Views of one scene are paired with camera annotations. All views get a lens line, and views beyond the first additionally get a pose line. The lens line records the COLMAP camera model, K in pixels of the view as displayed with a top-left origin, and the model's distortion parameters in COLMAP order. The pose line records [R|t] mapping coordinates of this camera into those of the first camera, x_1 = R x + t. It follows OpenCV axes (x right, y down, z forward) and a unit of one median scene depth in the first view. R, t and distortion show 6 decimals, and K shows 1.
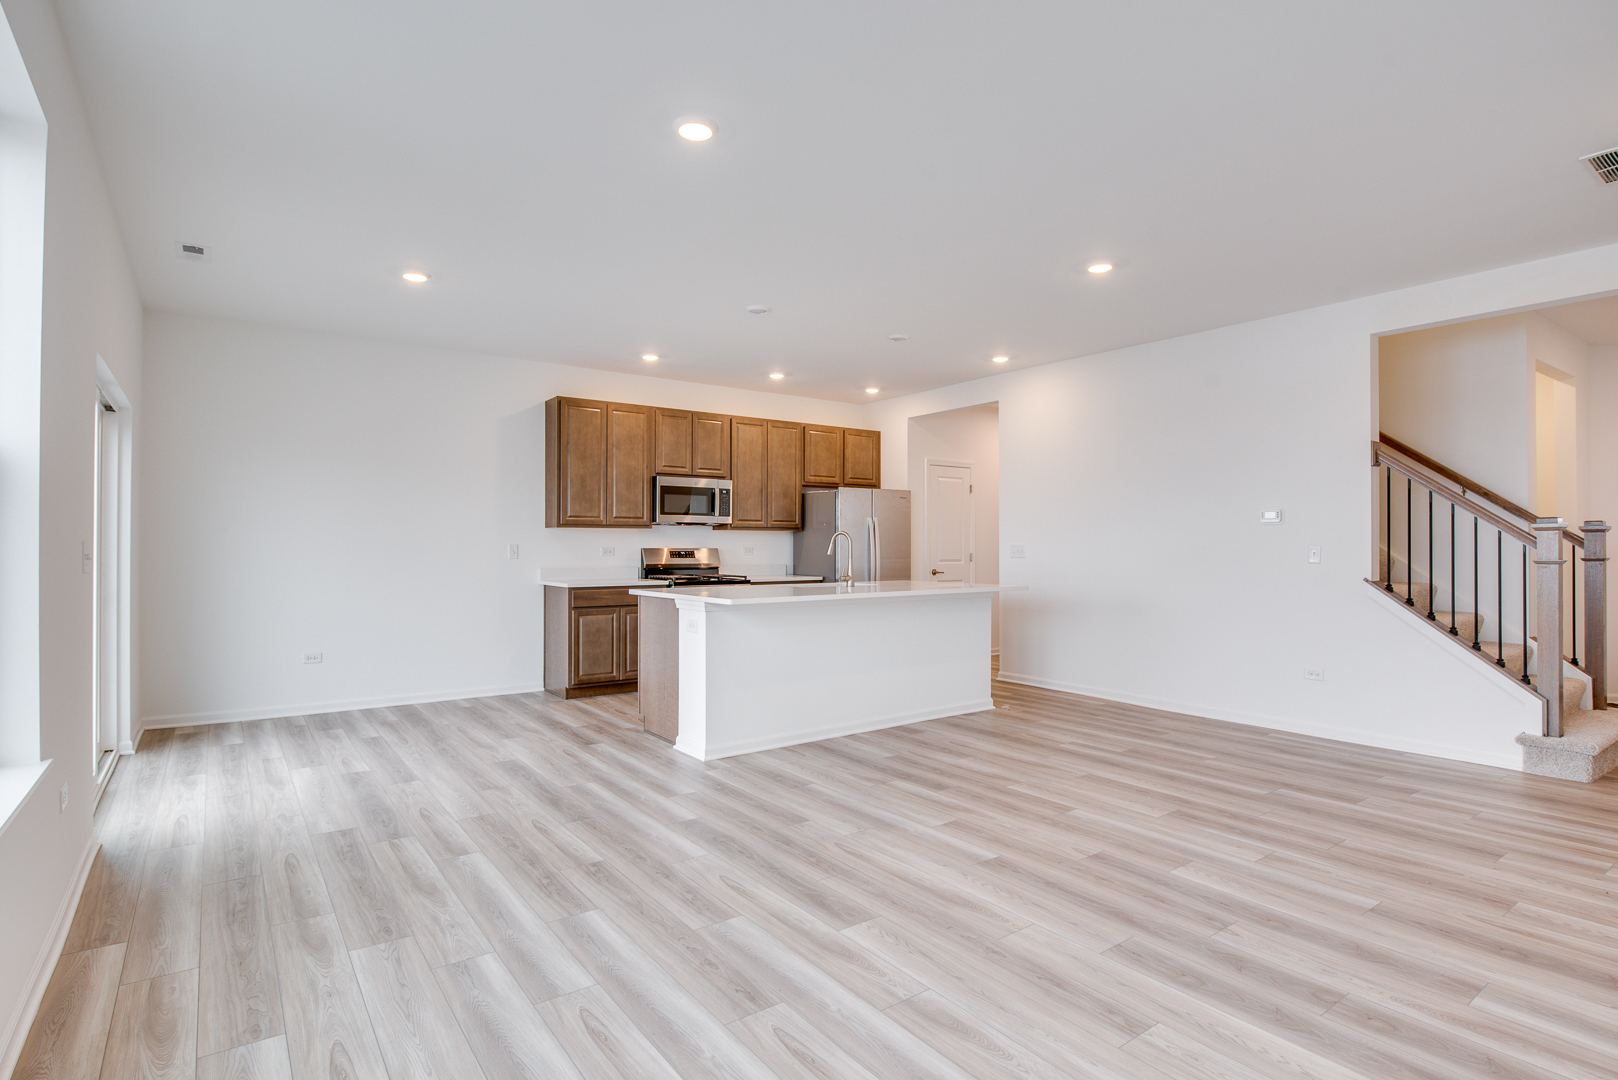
lens RADIAL K [[815.9, 0, 815.0], [0, 815.9, 541.3], [0, 0, 1]] dist [-0.005957, -0.002524]
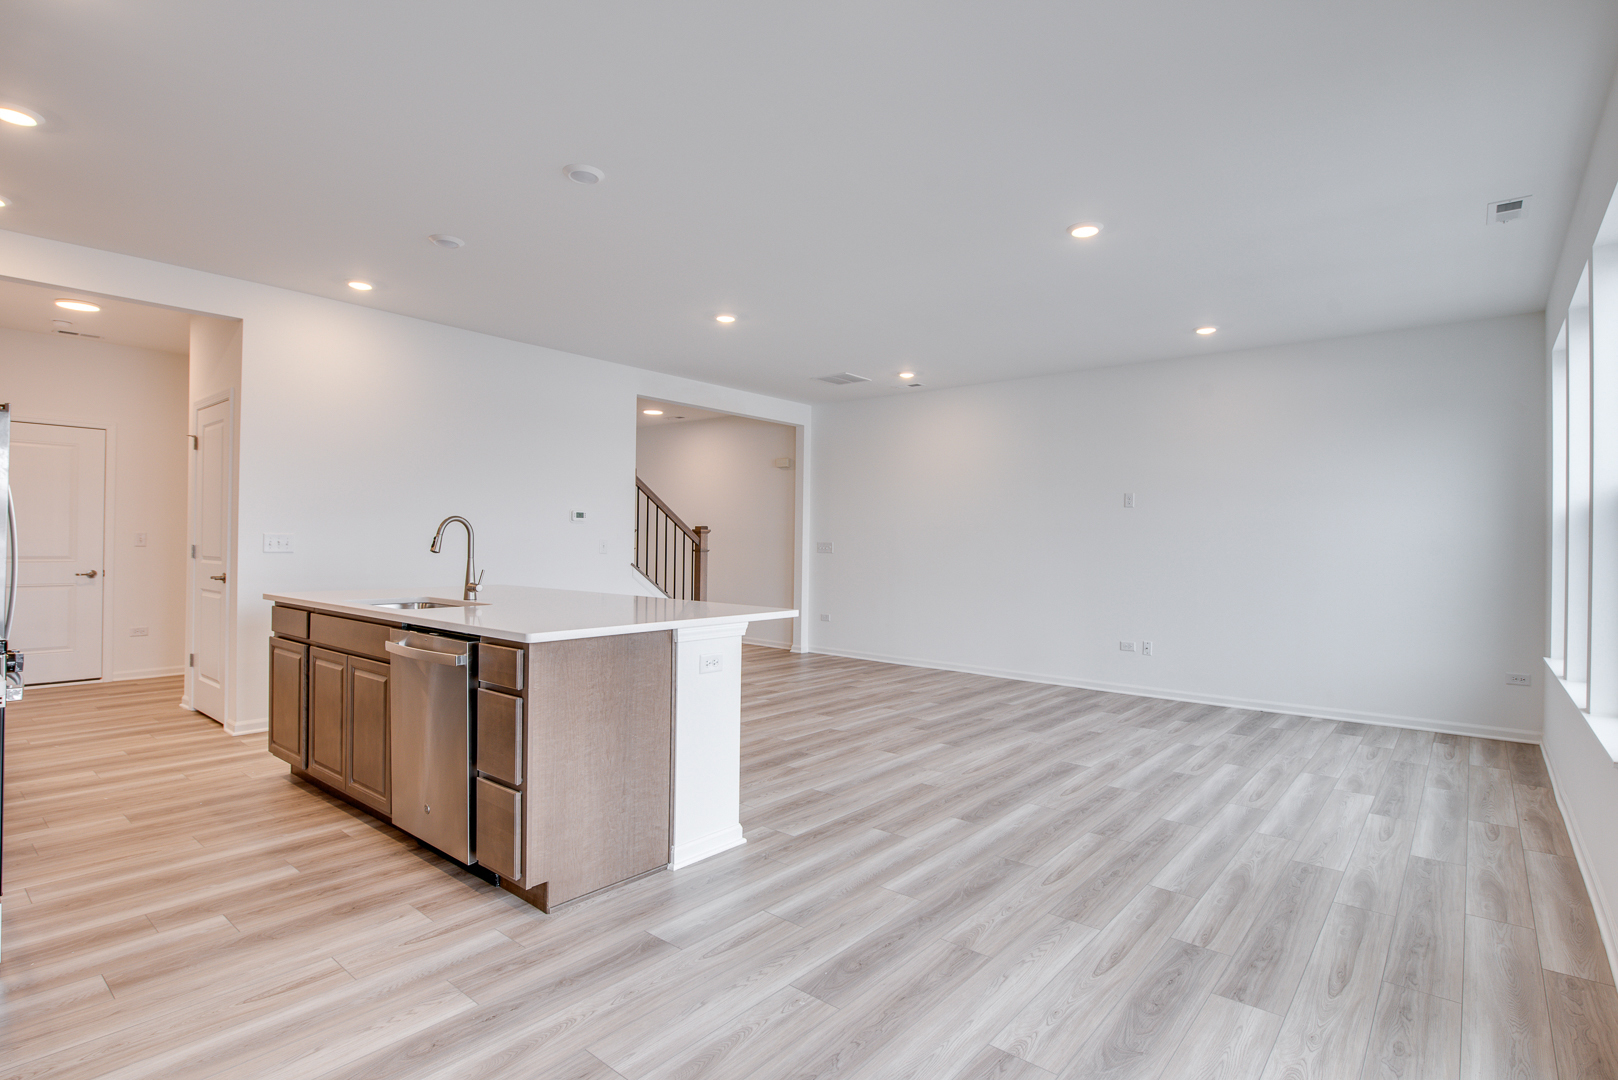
lens RADIAL K [[804.1, 0, 815.7], [0, 804.1, 537.7], [0, 0, 1]] dist [-0.014349, -0.001191]
pose [[-0.242522, 0.003013, 0.970141, -1.225961], [-0.018450, 0.999800, -0.007717, 0.009906], [-0.969970, -0.019771, -0.242418, 1.637878]]
